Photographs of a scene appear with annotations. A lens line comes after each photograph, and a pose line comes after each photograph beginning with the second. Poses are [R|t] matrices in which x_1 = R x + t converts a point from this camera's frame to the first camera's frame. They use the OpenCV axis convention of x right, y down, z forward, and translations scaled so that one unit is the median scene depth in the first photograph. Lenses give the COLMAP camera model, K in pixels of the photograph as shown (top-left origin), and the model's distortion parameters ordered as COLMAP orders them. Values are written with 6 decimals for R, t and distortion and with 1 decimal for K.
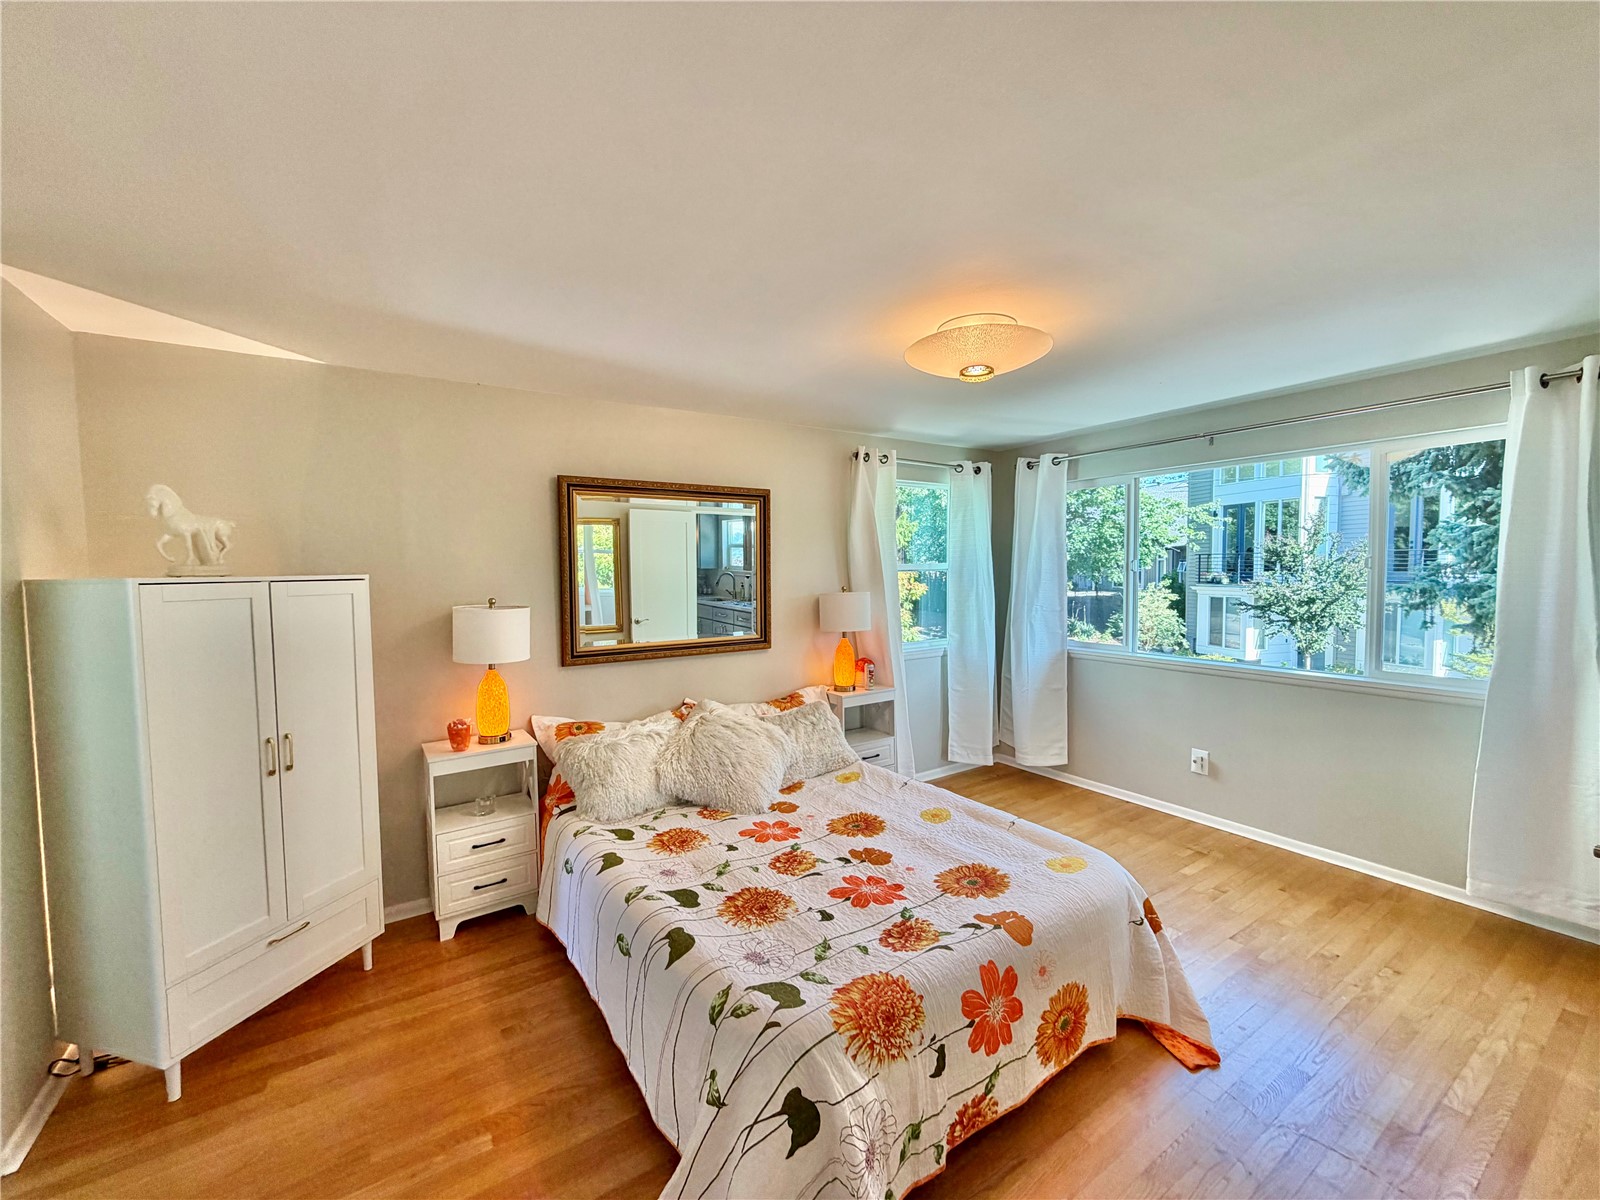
lens RADIAL K [[636.1, 0, 796.0], [0, 636.1, 600.4], [0, 0, 1]] dist [0.000684, 0.000078]
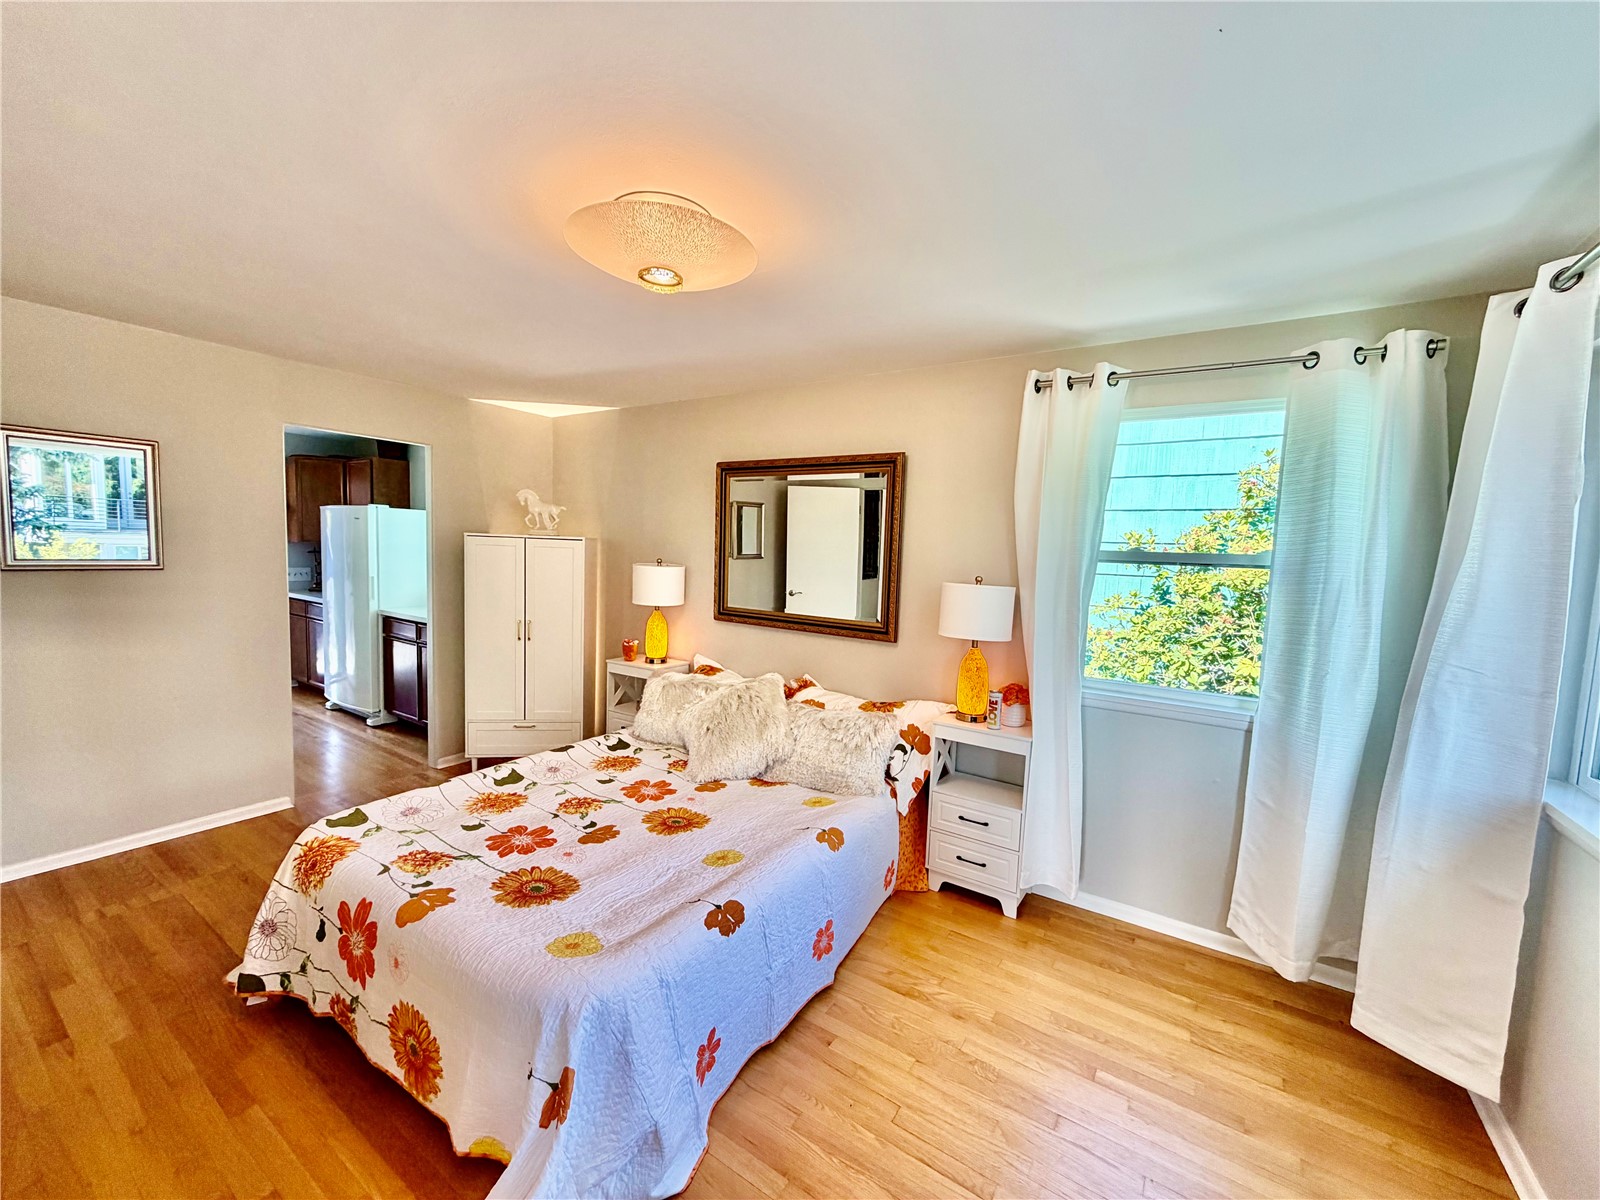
lens RADIAL K [[636.1, 0, 796.0], [0, 636.1, 600.4], [0, 0, 1]] dist [0.000684, 0.000078]
pose [[0.396115, 0.102325, -0.912482, 0.948994], [-0.088863, 0.993378, 0.072821, -0.043626], [0.913891, 0.052241, 0.402585, 0.757295]]
